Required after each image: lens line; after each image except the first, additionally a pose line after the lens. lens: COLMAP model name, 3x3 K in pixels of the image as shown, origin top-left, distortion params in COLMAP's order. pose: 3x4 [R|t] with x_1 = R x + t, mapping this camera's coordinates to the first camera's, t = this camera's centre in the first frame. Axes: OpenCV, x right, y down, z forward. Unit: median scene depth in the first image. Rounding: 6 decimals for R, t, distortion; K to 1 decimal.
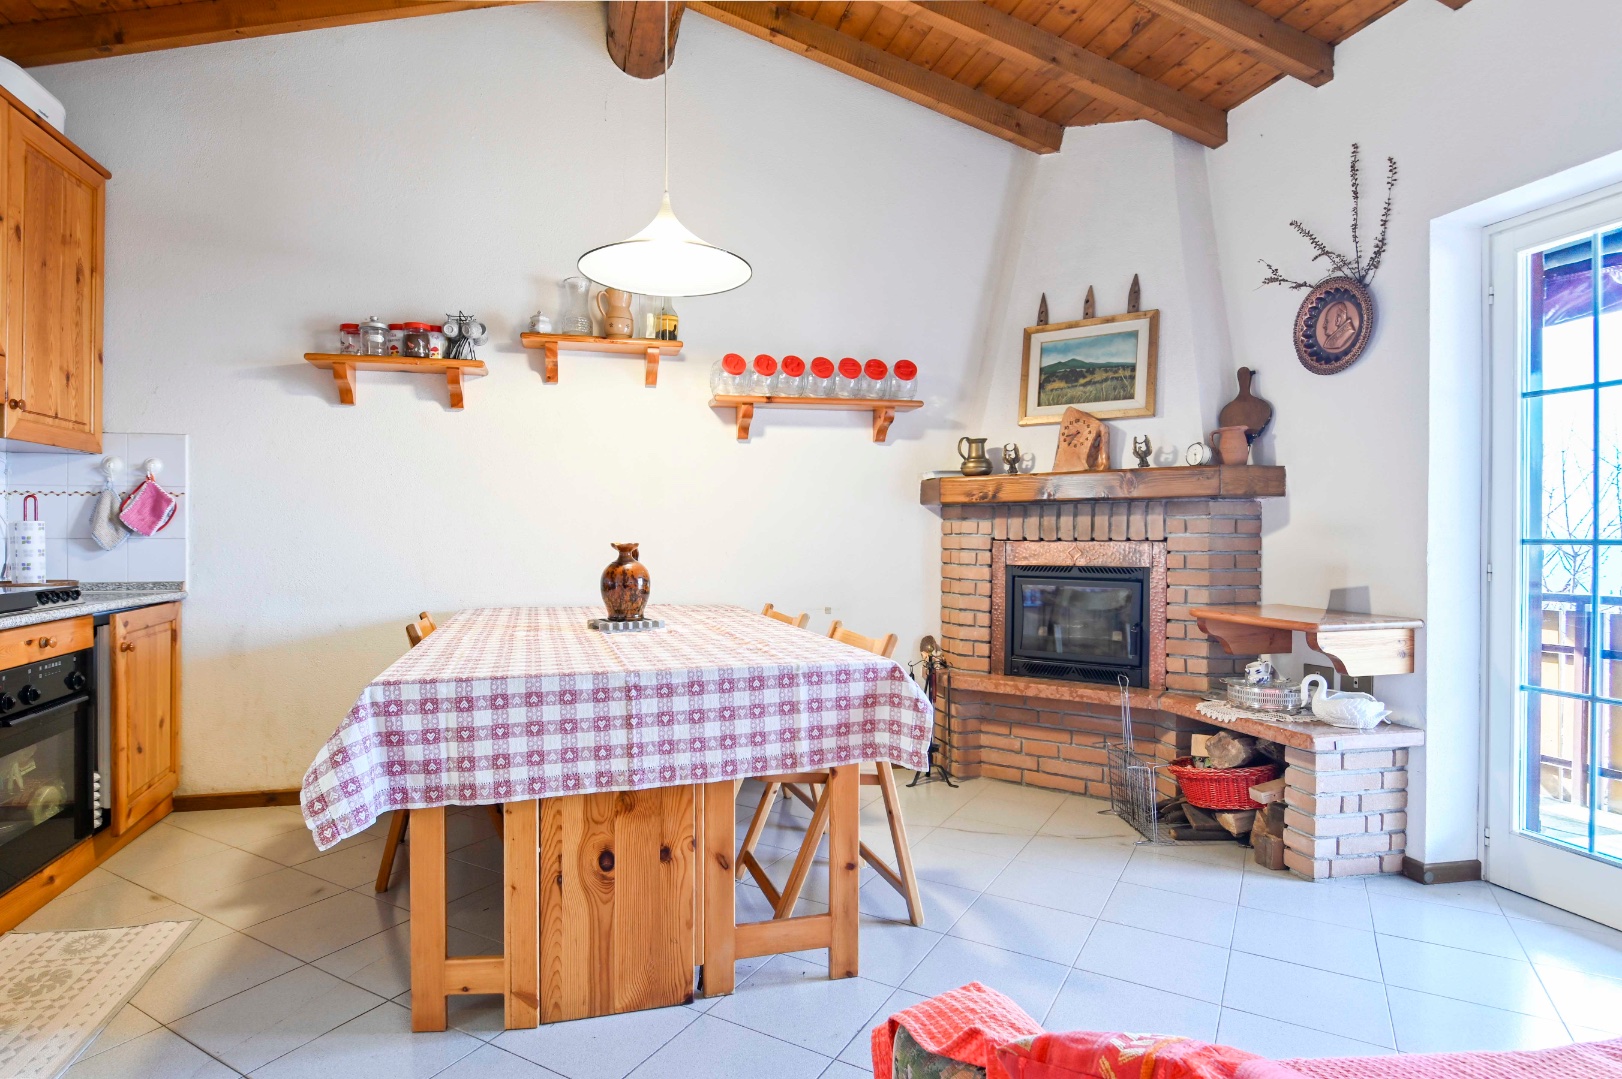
lens RADIAL K [[870.8, 0, 782.6], [0, 870.8, 541.7], [0, 0, 1]] dist [0.012520, -0.018120]
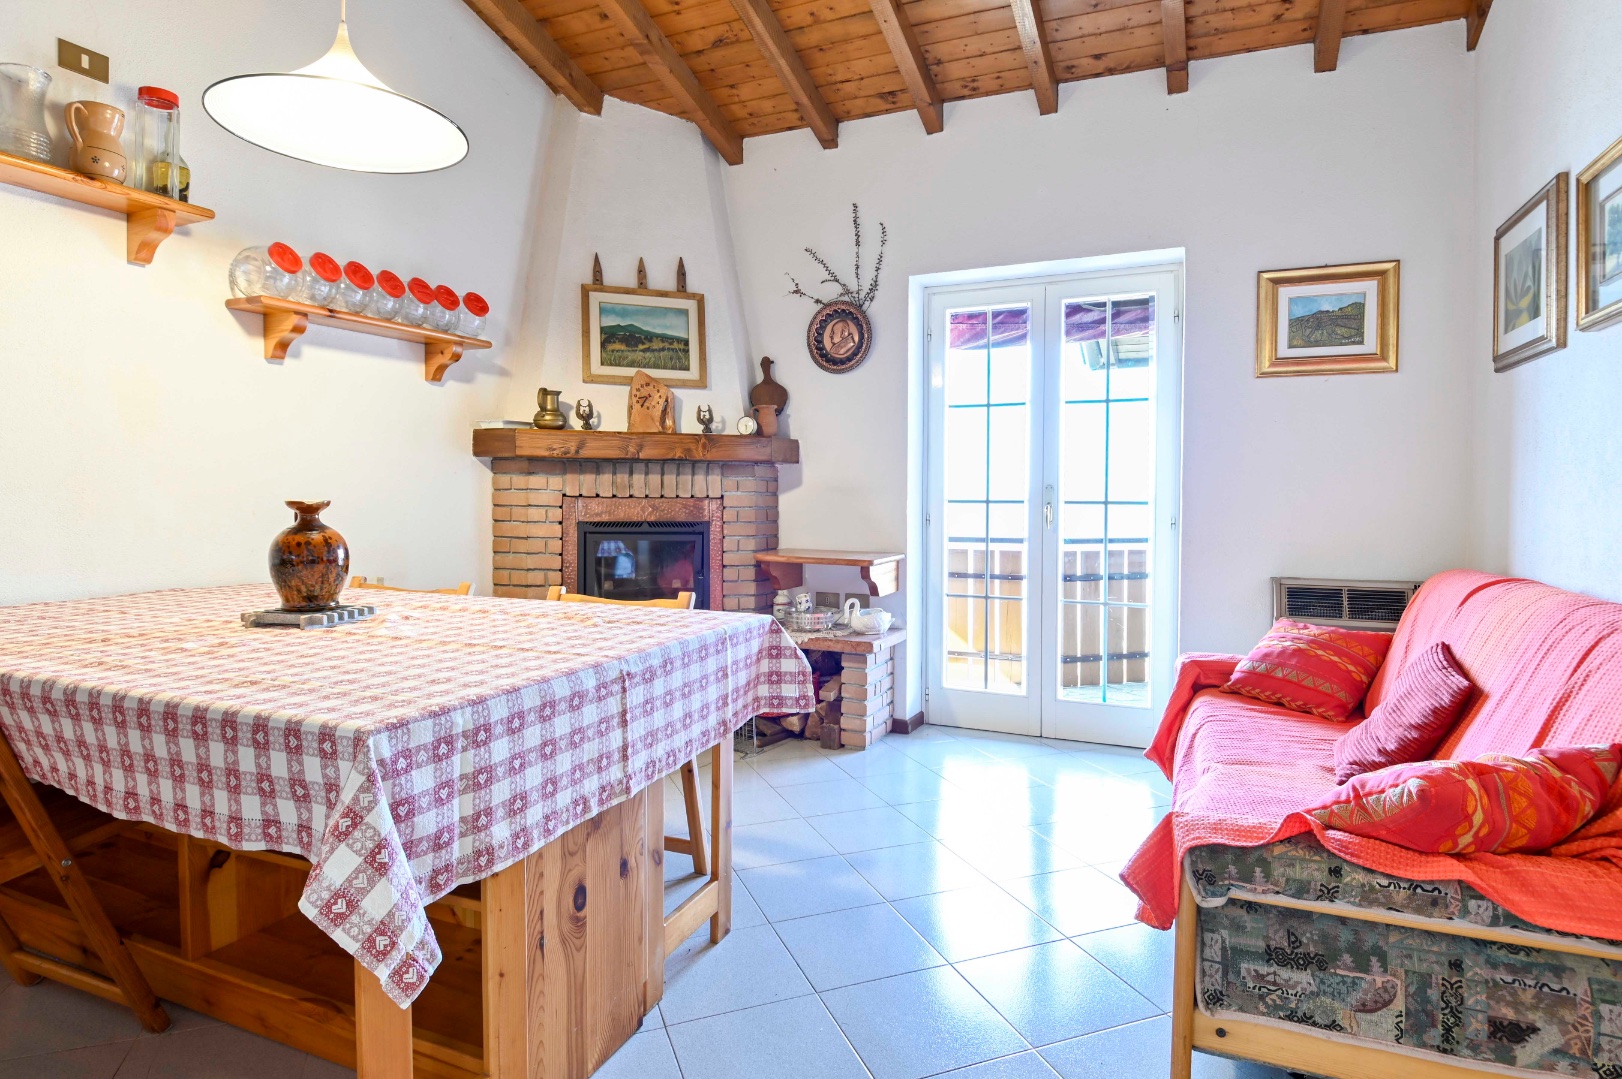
lens RADIAL K [[870.8, 0, 831.5], [0, 870.8, 516.4], [0, 0, 1]] dist [0.012520, -0.018120]
pose [[0.593650, -0.014808, 0.804587, -0.427233], [-0.005314, 0.999737, 0.022320, -0.003384], [-0.804705, -0.017526, 0.593416, 0.205716]]
